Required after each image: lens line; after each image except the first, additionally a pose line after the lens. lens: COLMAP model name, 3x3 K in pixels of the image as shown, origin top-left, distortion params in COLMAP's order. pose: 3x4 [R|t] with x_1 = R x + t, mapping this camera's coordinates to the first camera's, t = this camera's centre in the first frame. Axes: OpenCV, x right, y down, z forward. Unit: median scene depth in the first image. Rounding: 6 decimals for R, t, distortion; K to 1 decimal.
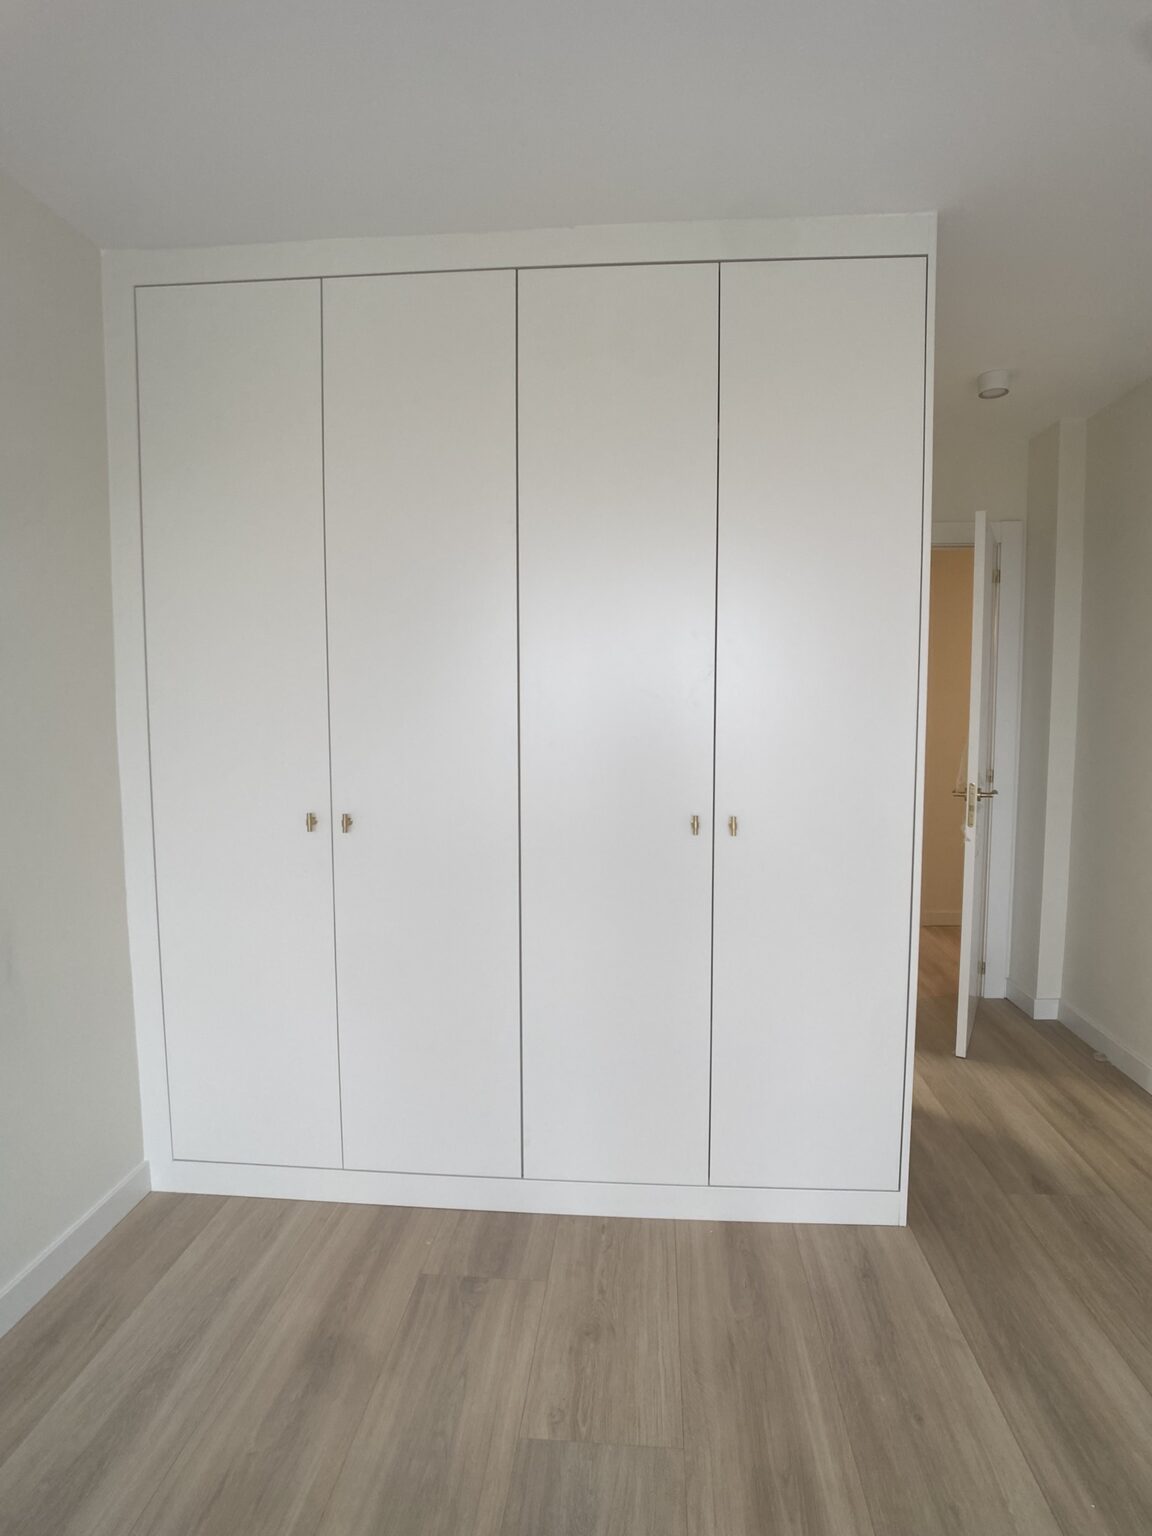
lens RADIAL K [[803.7, 0, 578.7], [0, 803.7, 761.1], [0, 0, 1]] dist [-0.069772, 0.032244]
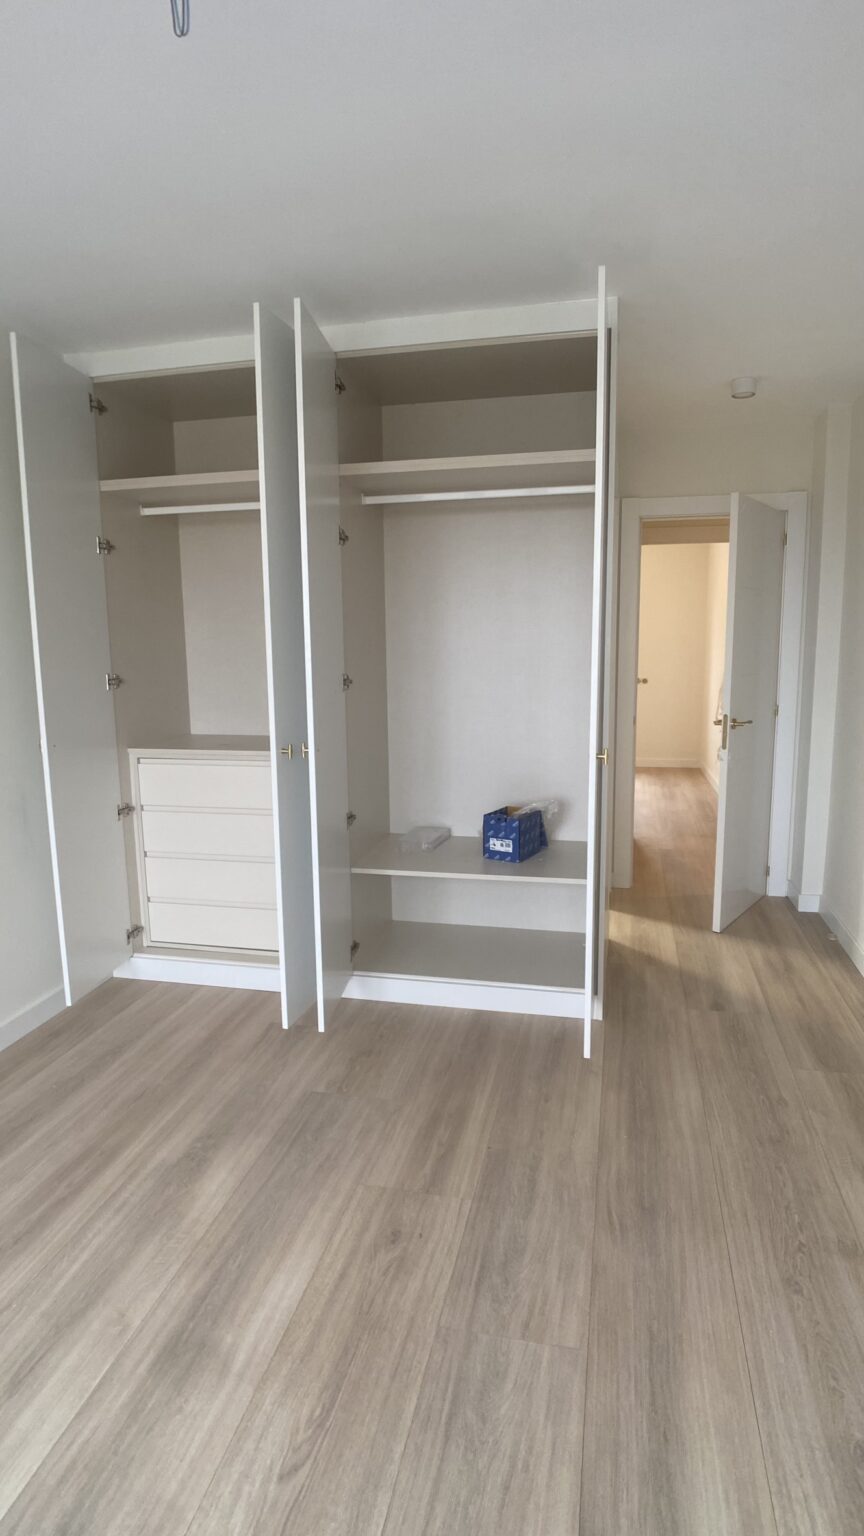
lens RADIAL K [[809.4, 0, 432.0], [0, 809.4, 768.0], [0, 0, 1]] dist [-0.070965, 0.037829]
pose [[0.989135, 0.013779, -0.146364, 0.338994], [-0.001915, 0.996721, 0.080894, 0.016022], [0.146998, -0.079735, 0.985918, -0.486387]]
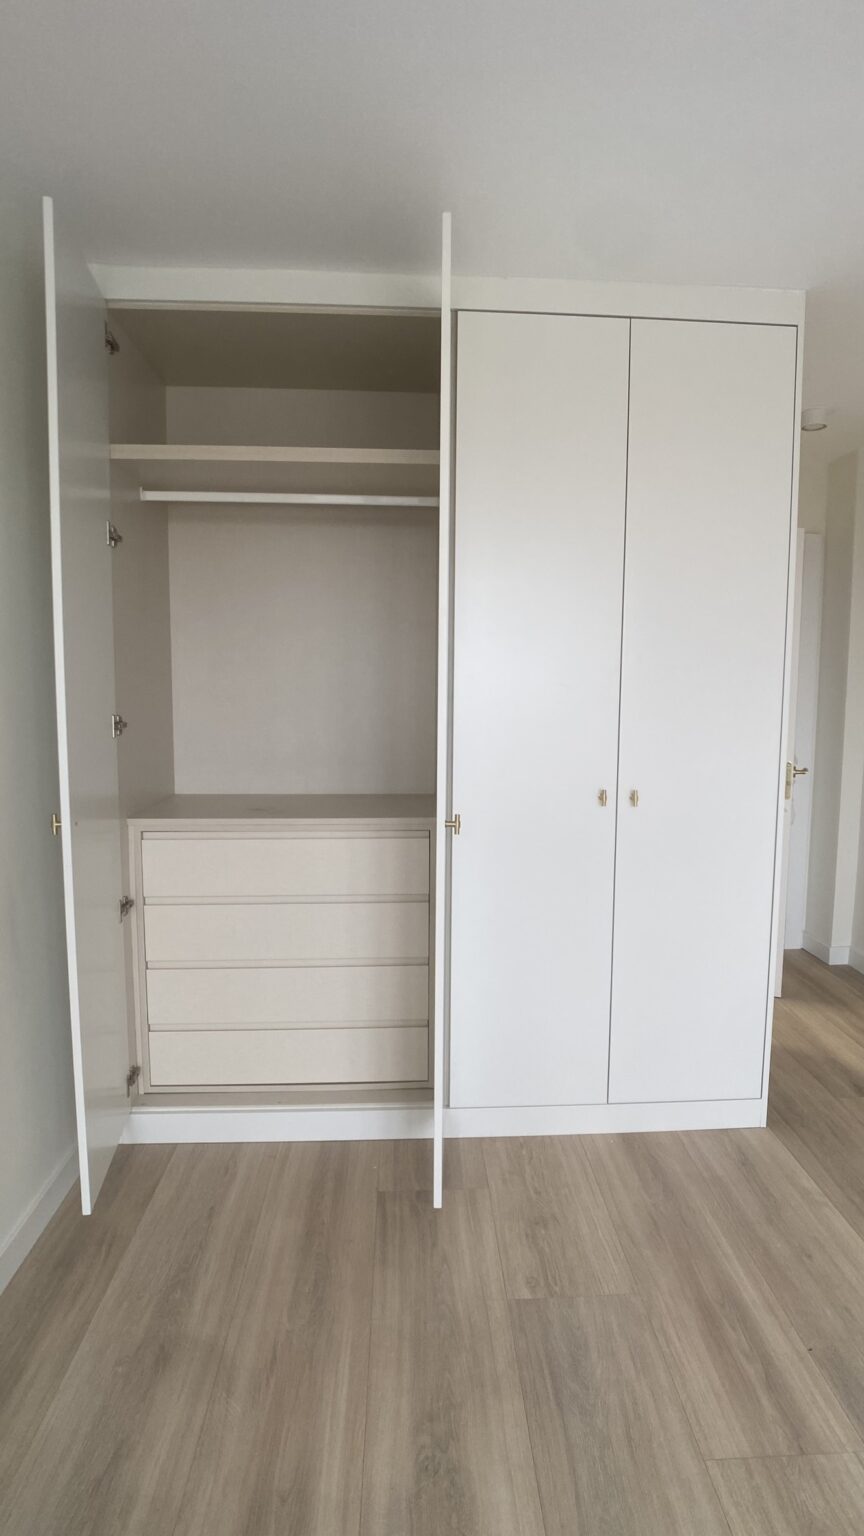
lens RADIAL K [[809.3, 0, 430.1], [0, 809.3, 759.8], [0, 0, 1]] dist [-0.073504, 0.037328]
pose [[0.991844, -0.004054, 0.127397, -0.267903], [0.001368, 0.999775, 0.021166, -0.001598], [-0.127454, -0.020819, 0.991626, -0.147803]]
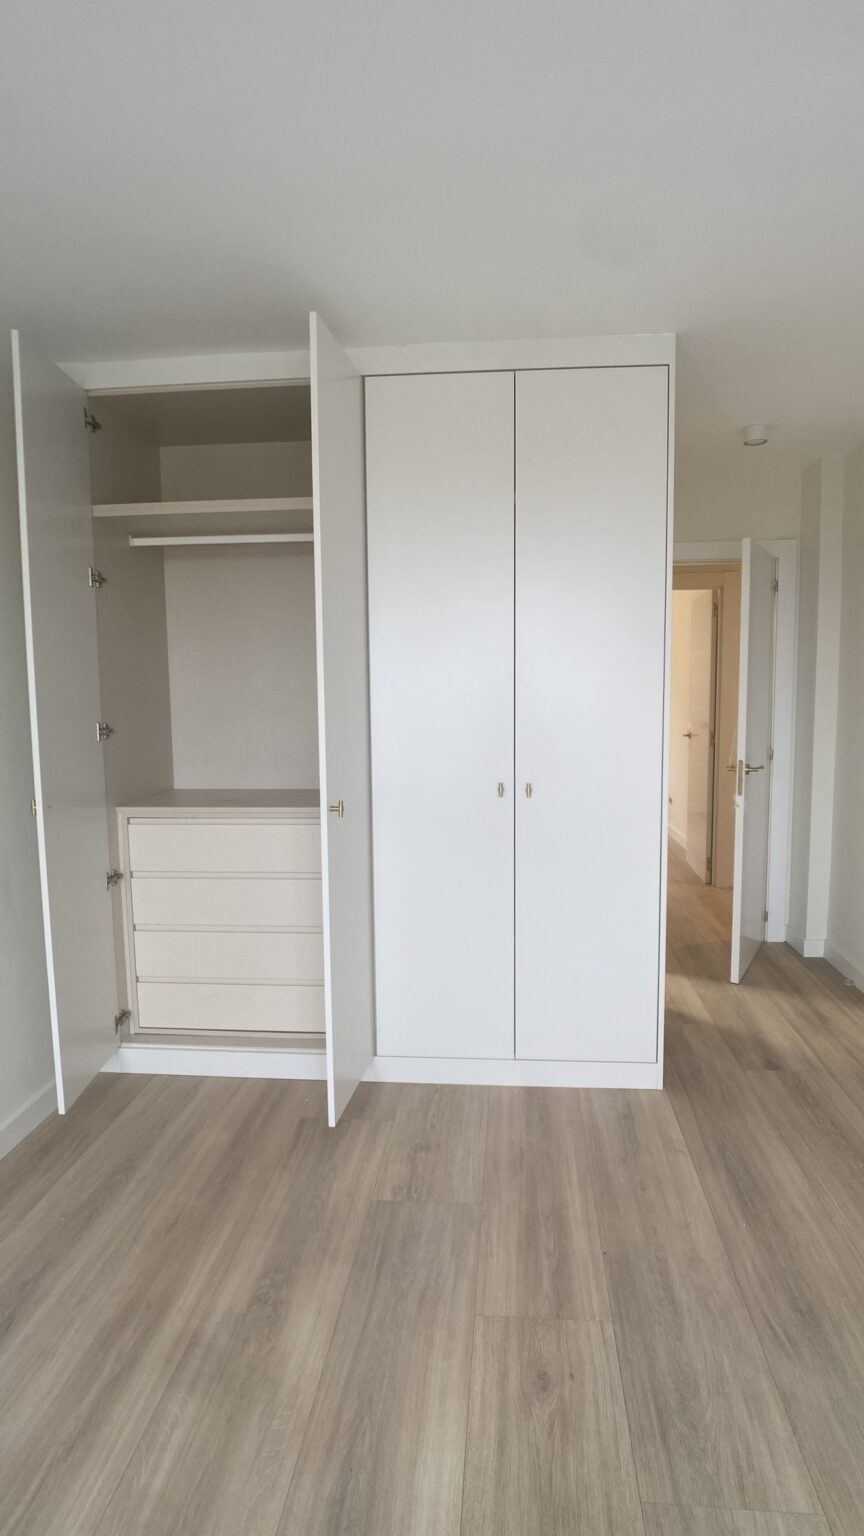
lens RADIAL K [[809.4, 0, 432.0], [0, 809.4, 768.0], [0, 0, 1]] dist [-0.070965, 0.037829]
pose [[0.999882, -0.008177, -0.013003, 0.049785], [0.008491, 0.999668, 0.024308, 0.009008], [0.012800, -0.024415, 0.999620, -0.378400]]
